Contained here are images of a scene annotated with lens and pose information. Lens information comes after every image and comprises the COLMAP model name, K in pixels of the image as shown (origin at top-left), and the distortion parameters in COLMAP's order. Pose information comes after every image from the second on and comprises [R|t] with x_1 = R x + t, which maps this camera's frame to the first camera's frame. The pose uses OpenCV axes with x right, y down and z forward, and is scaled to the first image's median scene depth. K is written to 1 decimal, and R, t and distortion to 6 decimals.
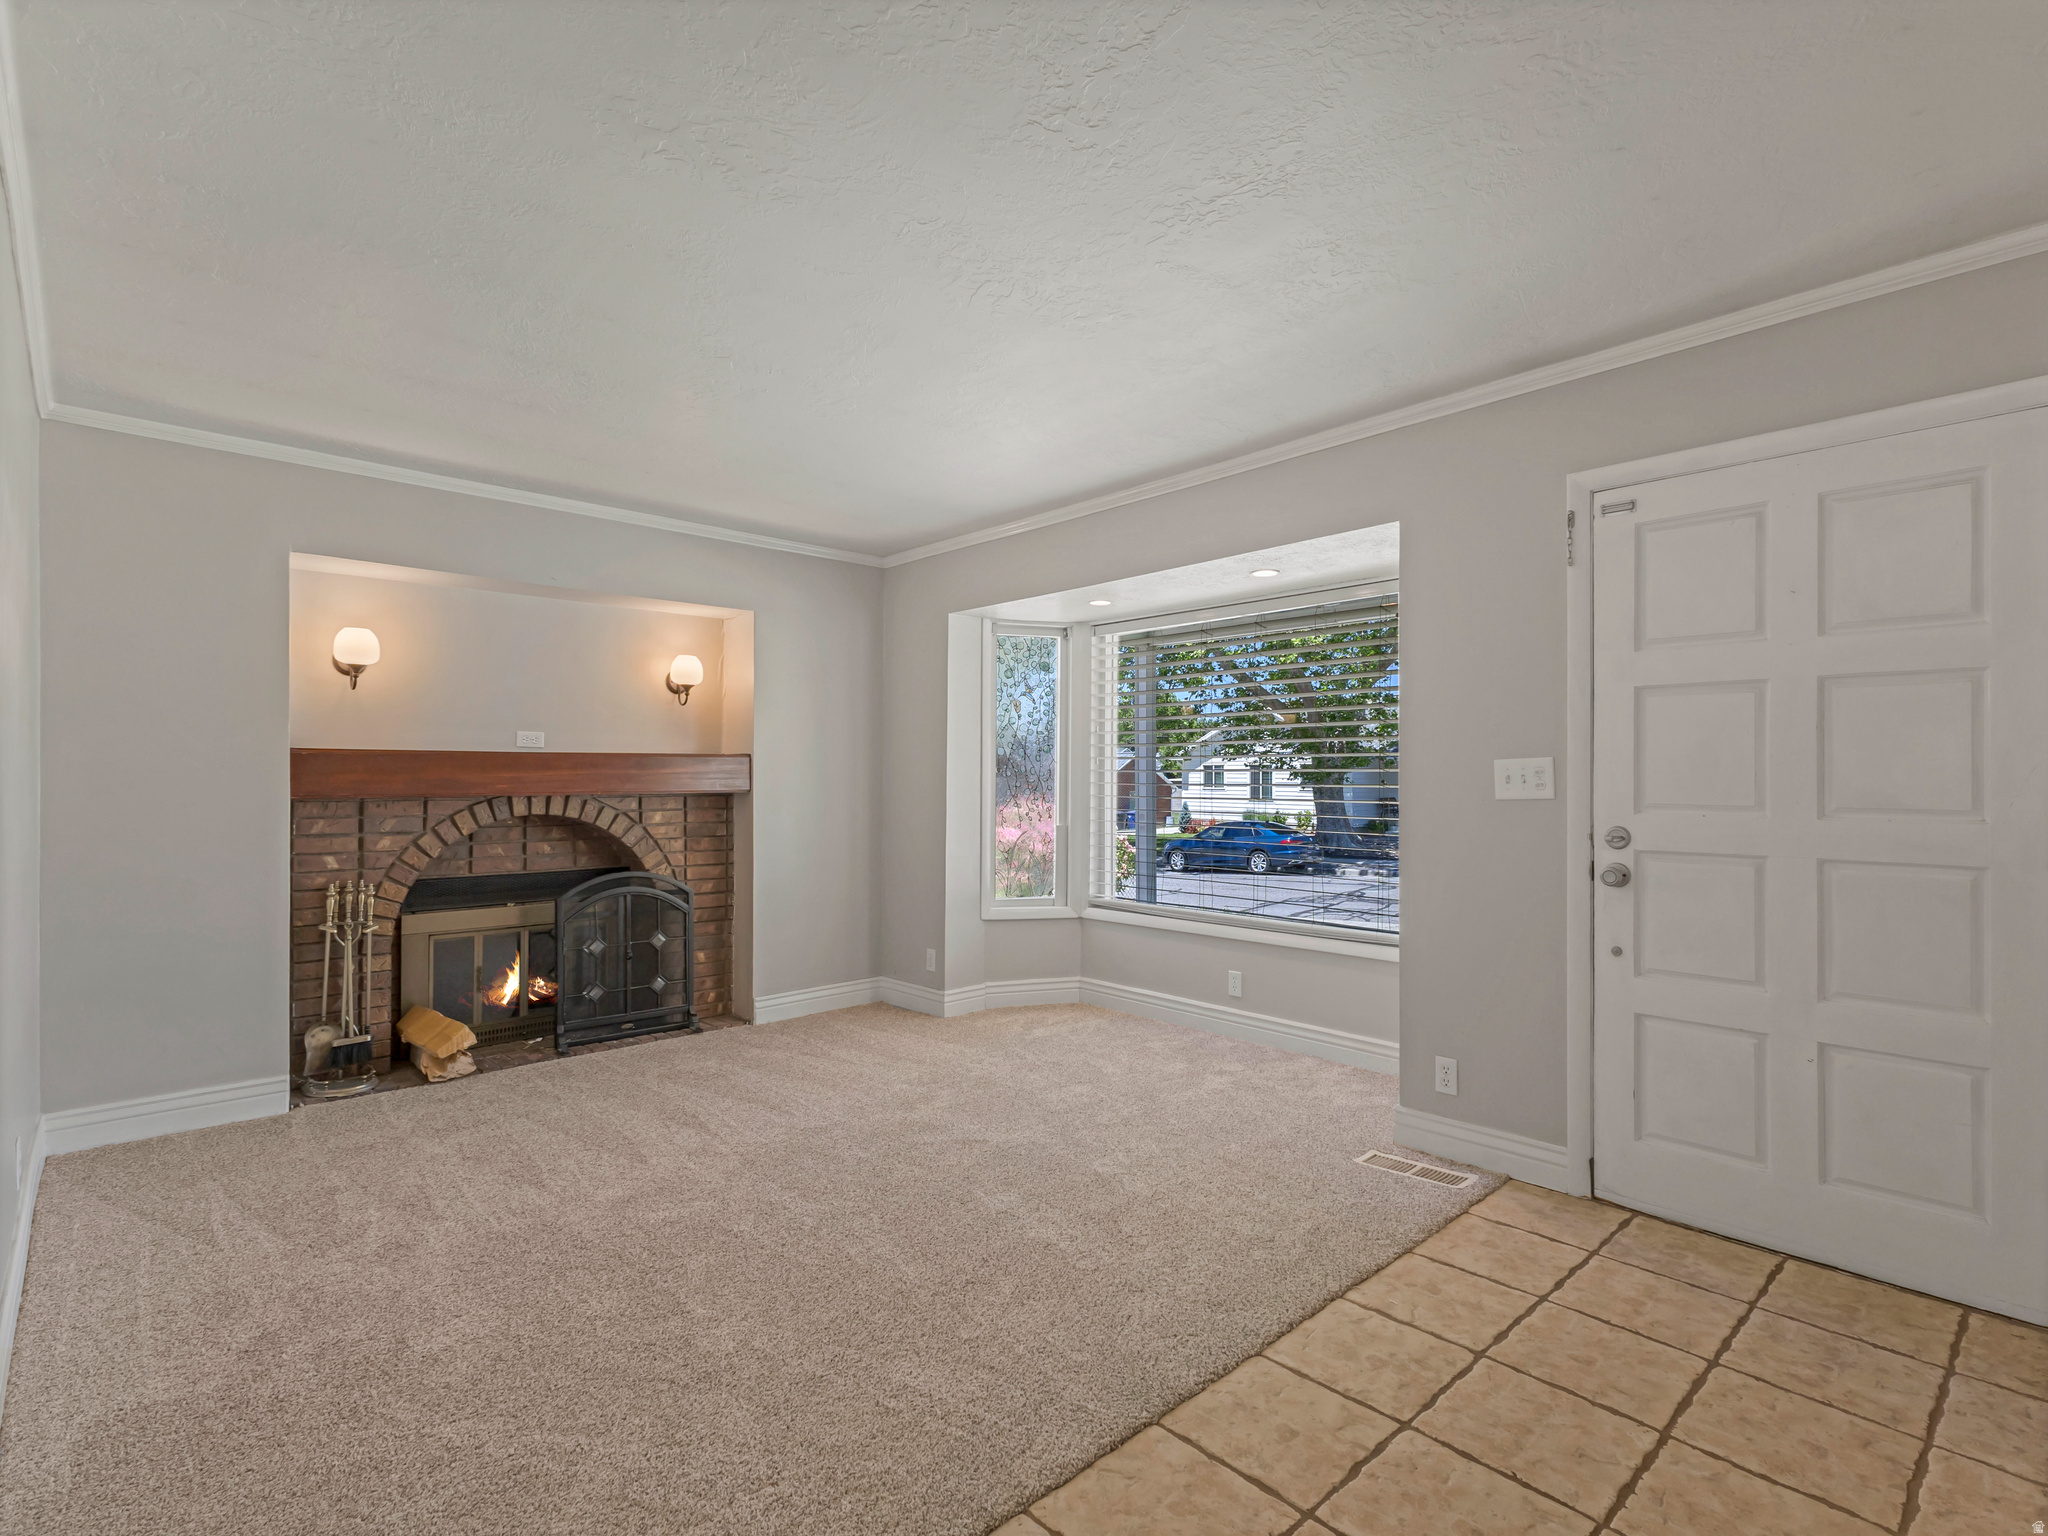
lens RADIAL K [[1009.9, 0, 1025.6], [0, 1009.9, 763.8], [0, 0, 1]] dist [0.008091, 0.000514]
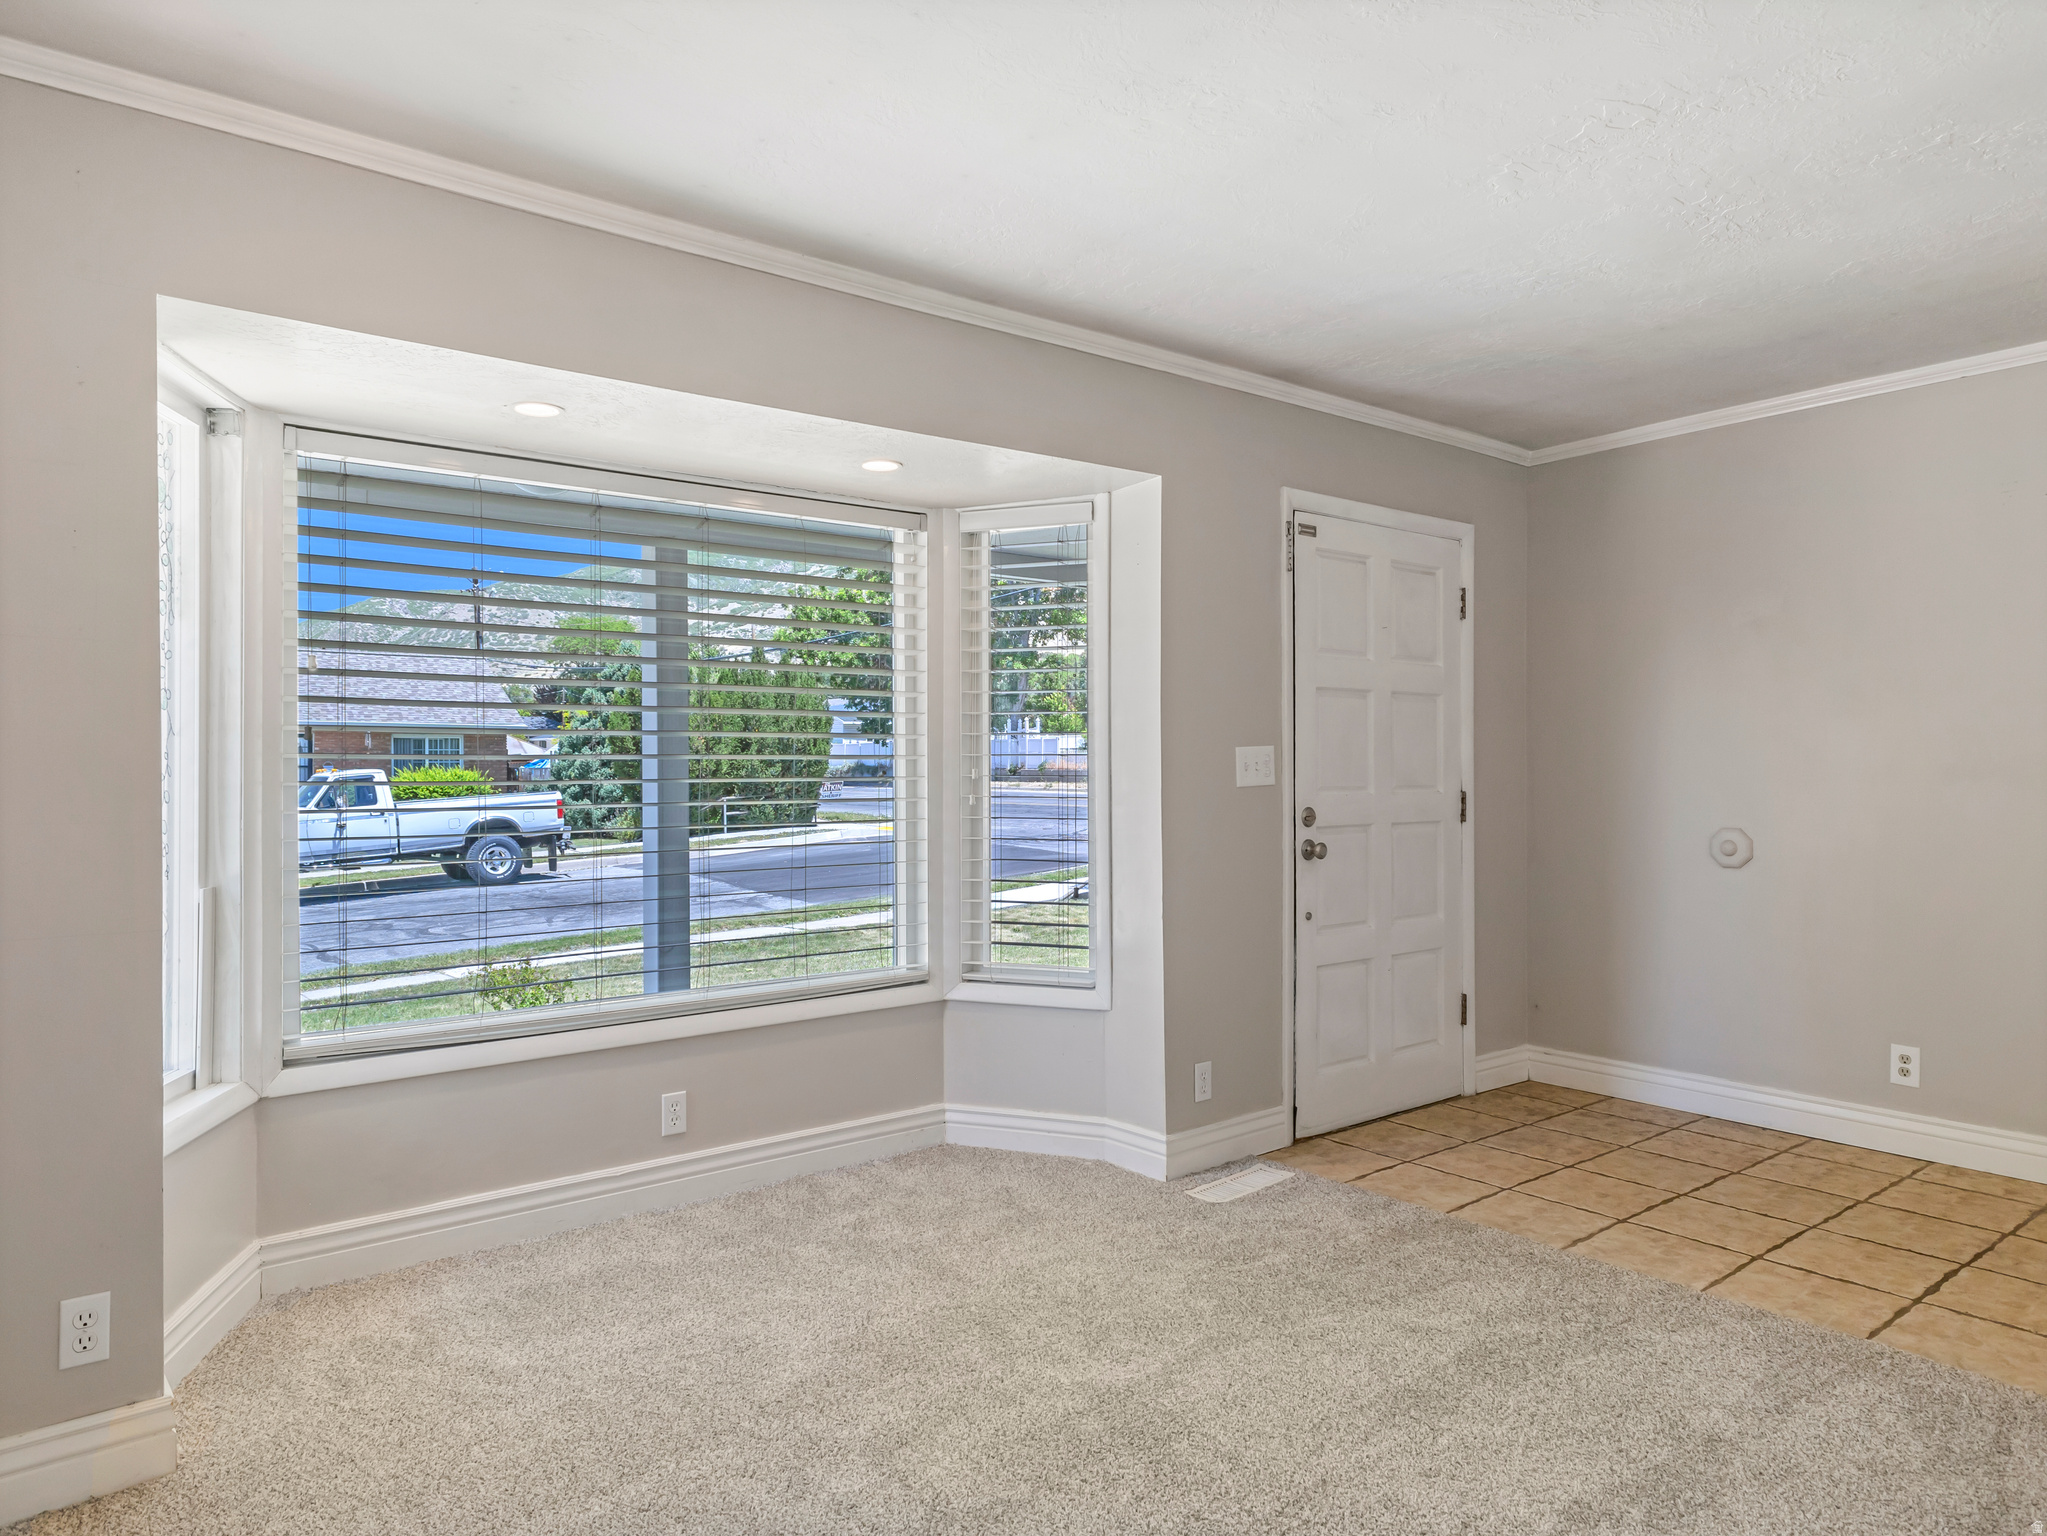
lens RADIAL K [[1300.1, 0, 1023.5], [0, 1300.1, 768.0], [0, 0, 1]] dist [0.006457, -0.000458]
pose [[0.065677, 0.004875, 0.997829, -0.906618], [-0.003832, 0.999982, -0.004634, 0.025596], [-0.997834, -0.003520, 0.065694, 1.228013]]
